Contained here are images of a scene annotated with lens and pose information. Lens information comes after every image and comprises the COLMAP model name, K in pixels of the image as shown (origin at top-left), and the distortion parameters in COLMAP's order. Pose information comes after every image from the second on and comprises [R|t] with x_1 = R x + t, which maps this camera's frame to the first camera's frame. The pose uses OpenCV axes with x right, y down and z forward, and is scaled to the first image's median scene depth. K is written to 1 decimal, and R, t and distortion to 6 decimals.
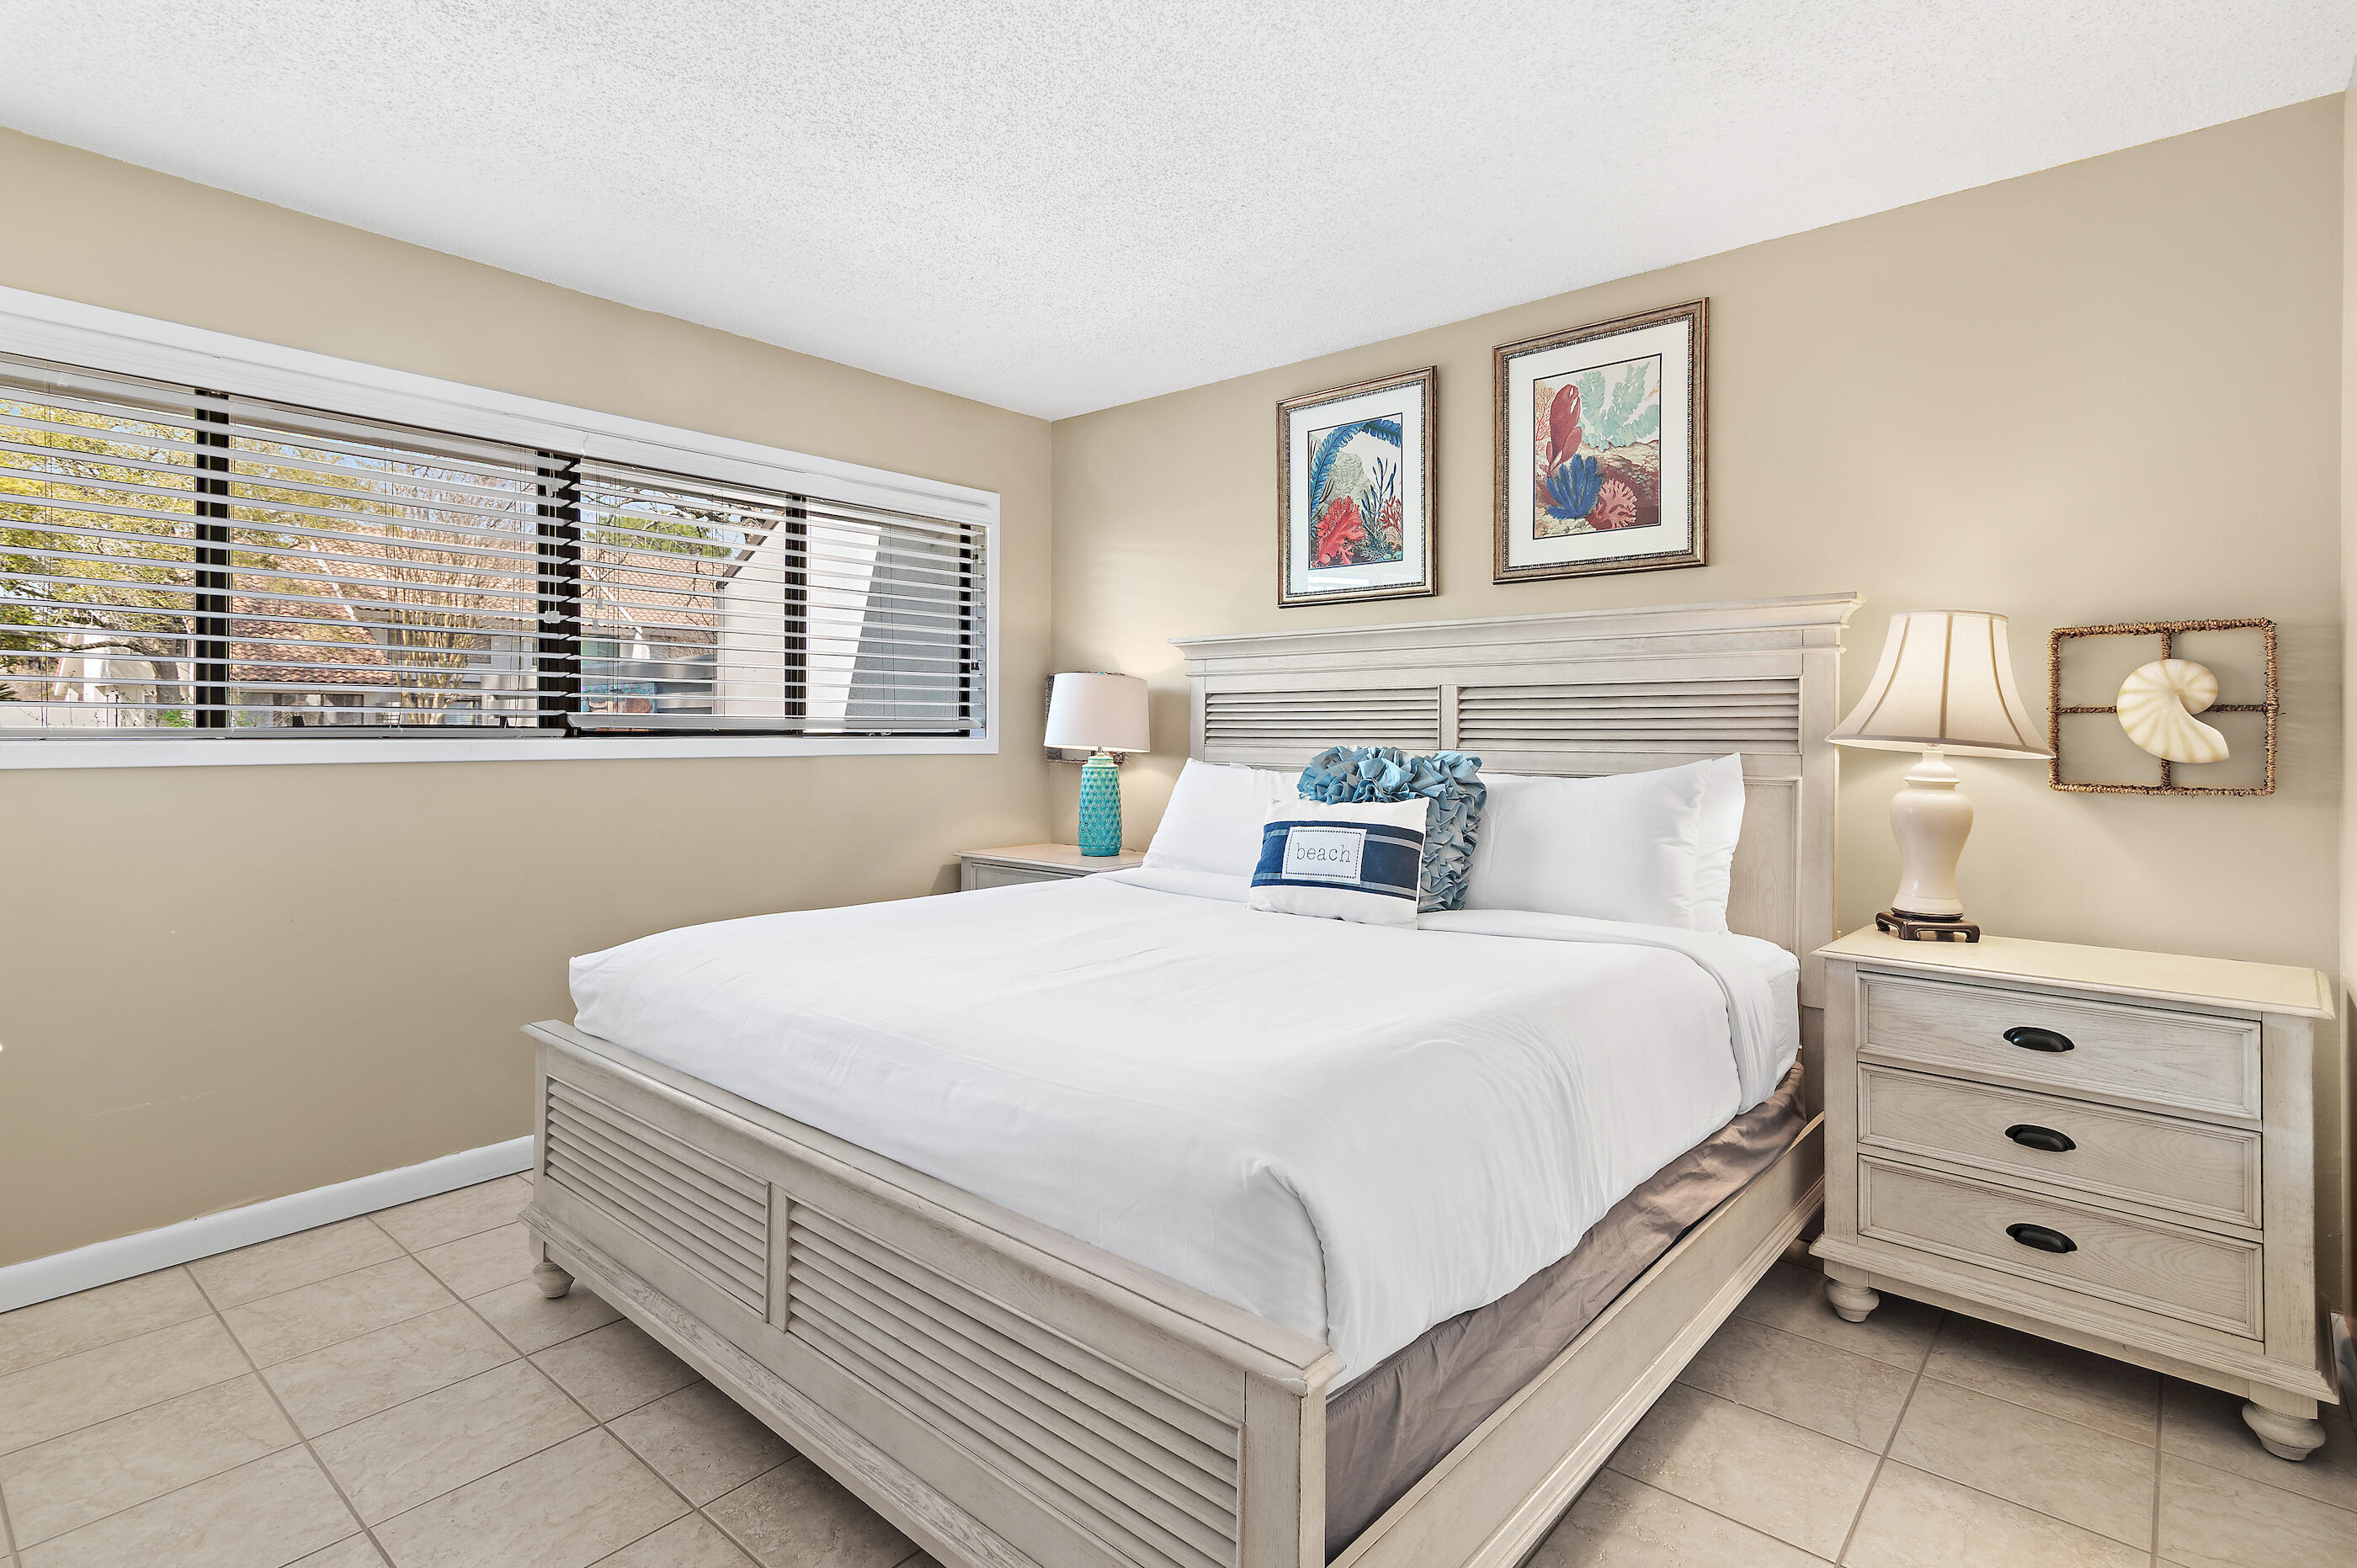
lens RADIAL K [[1146.3, 0, 1185.1], [0, 1146.3, 740.3], [0, 0, 1]] dist [0.001853, 0.000201]
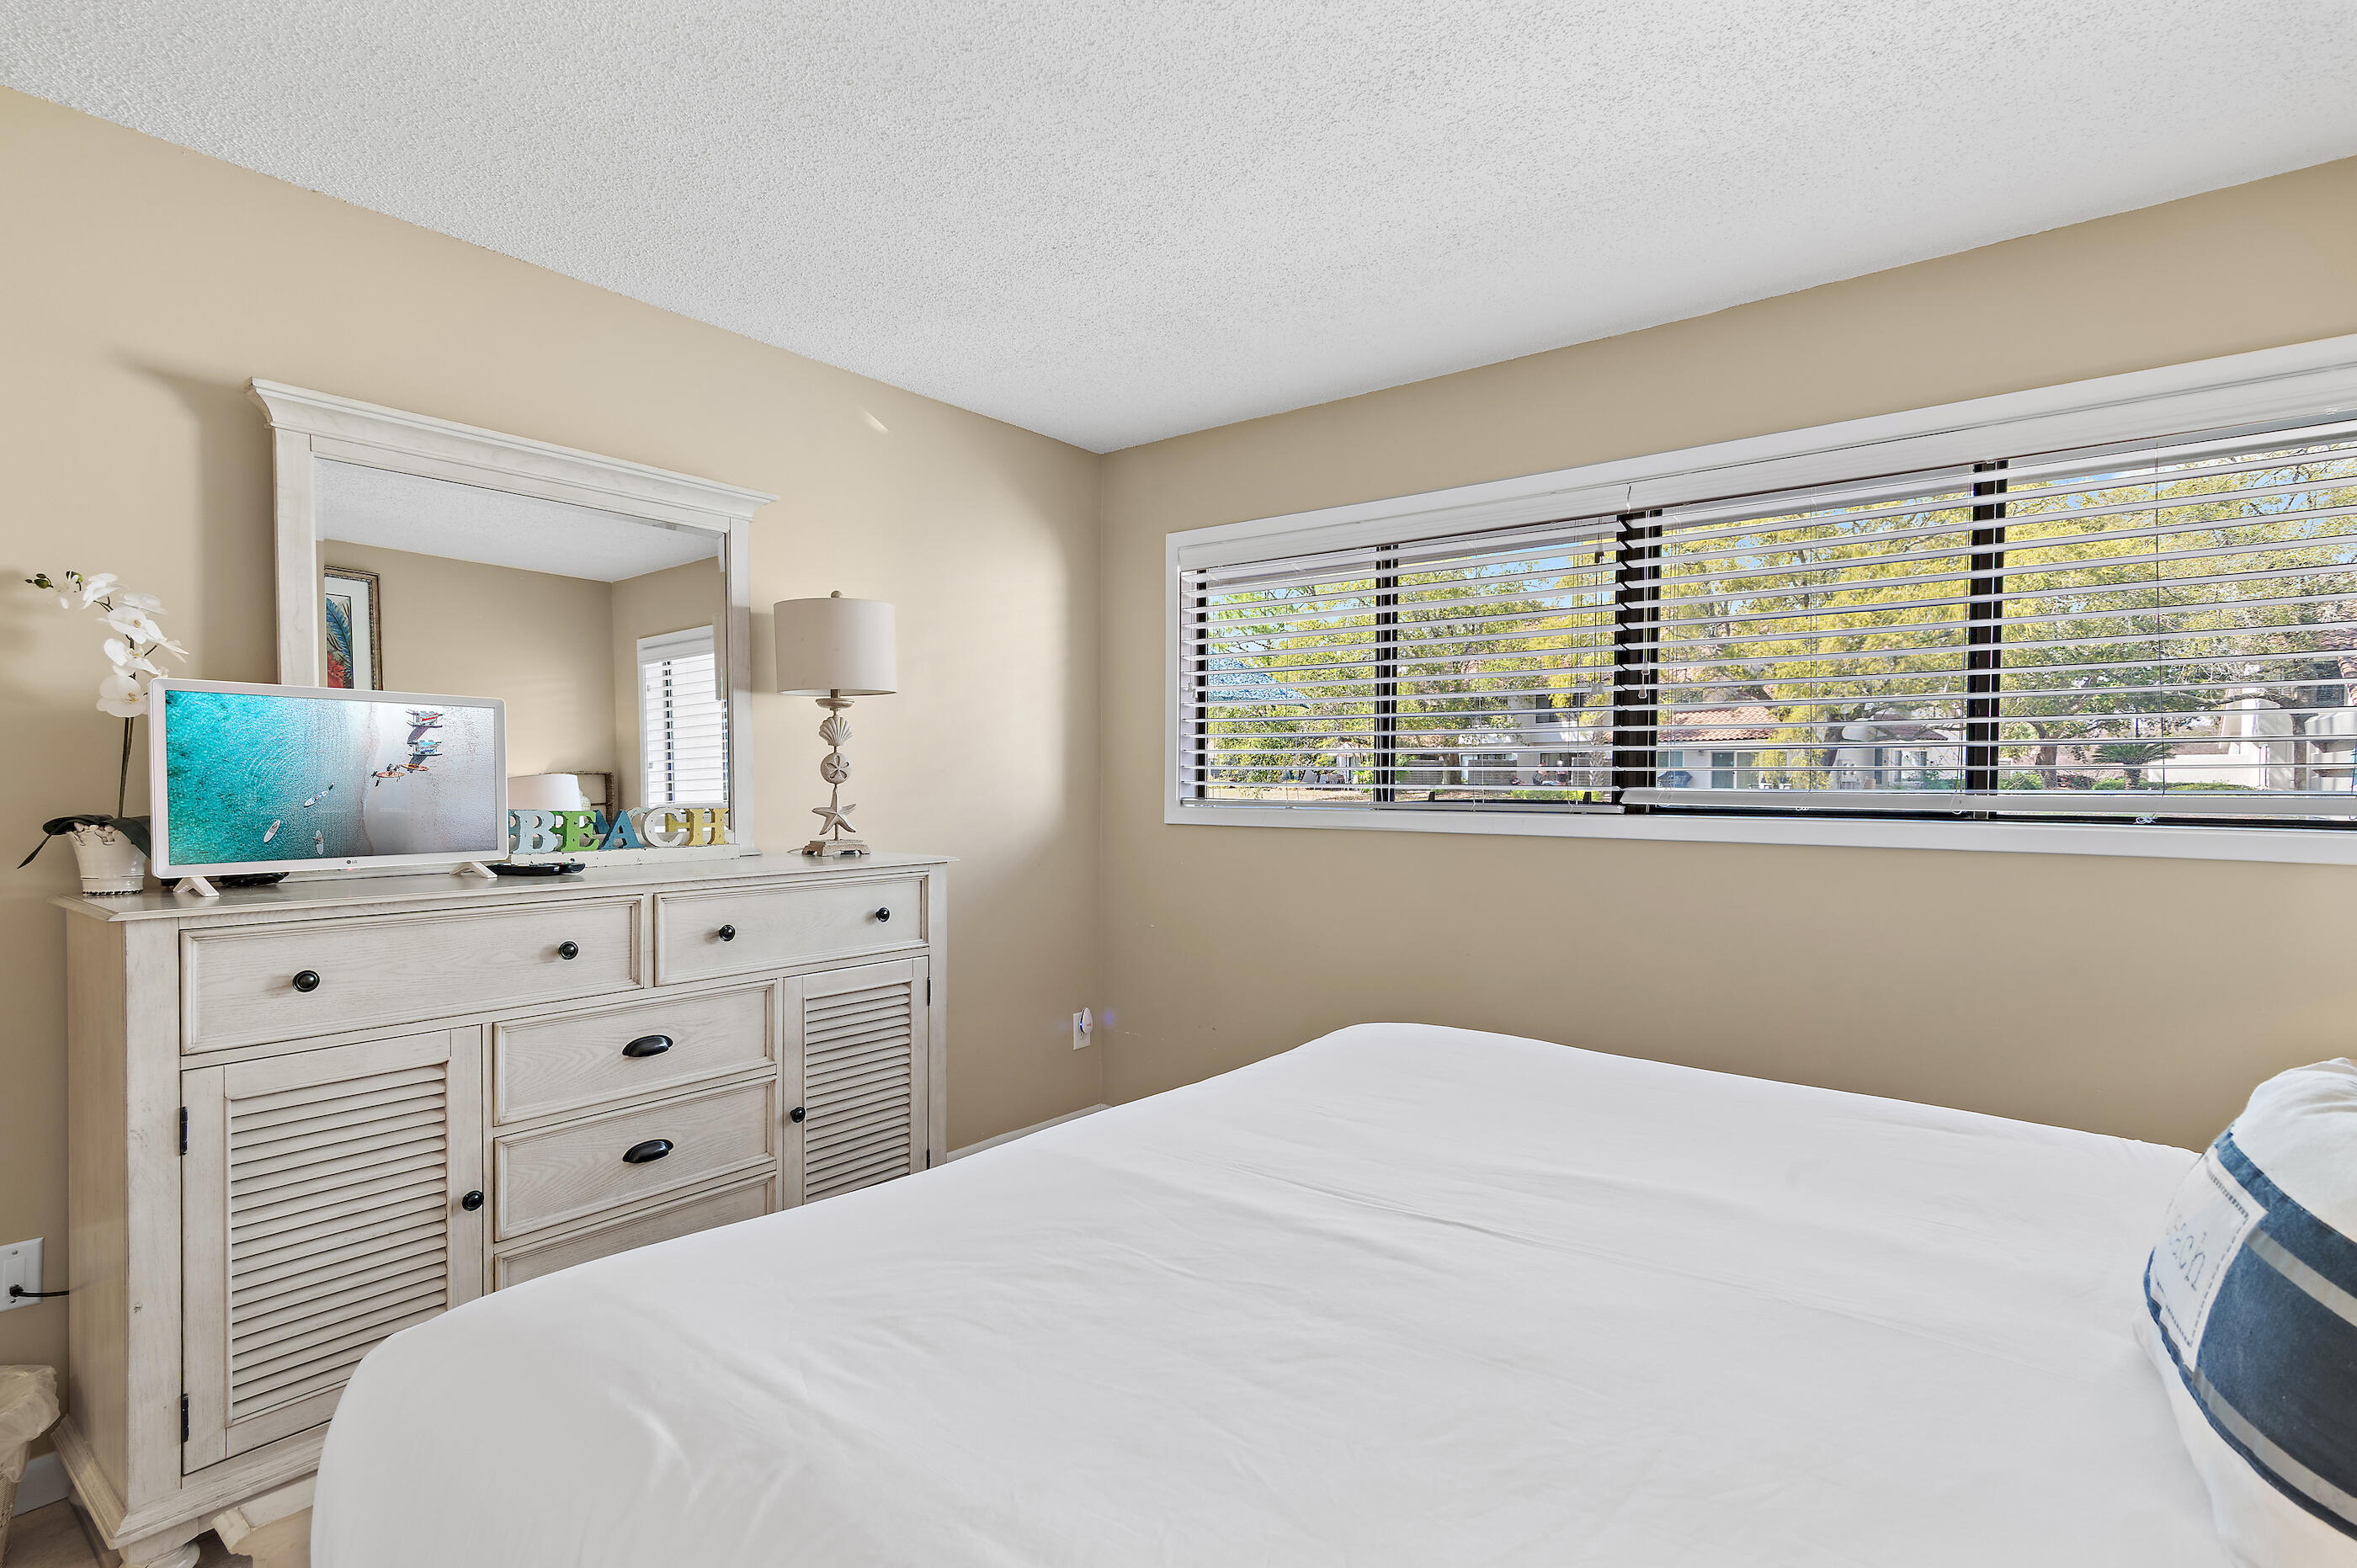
lens RADIAL K [[1134.8, 0, 1190.0], [0, 1134.8, 802.0], [0, 0, 1]] dist [0.000924, 0.000148]
pose [[0.050547, 0.015691, -0.998598, 0.339669], [-0.007075, 0.999857, 0.015353, -0.022645], [0.998697, 0.006289, 0.050650, 0.551603]]
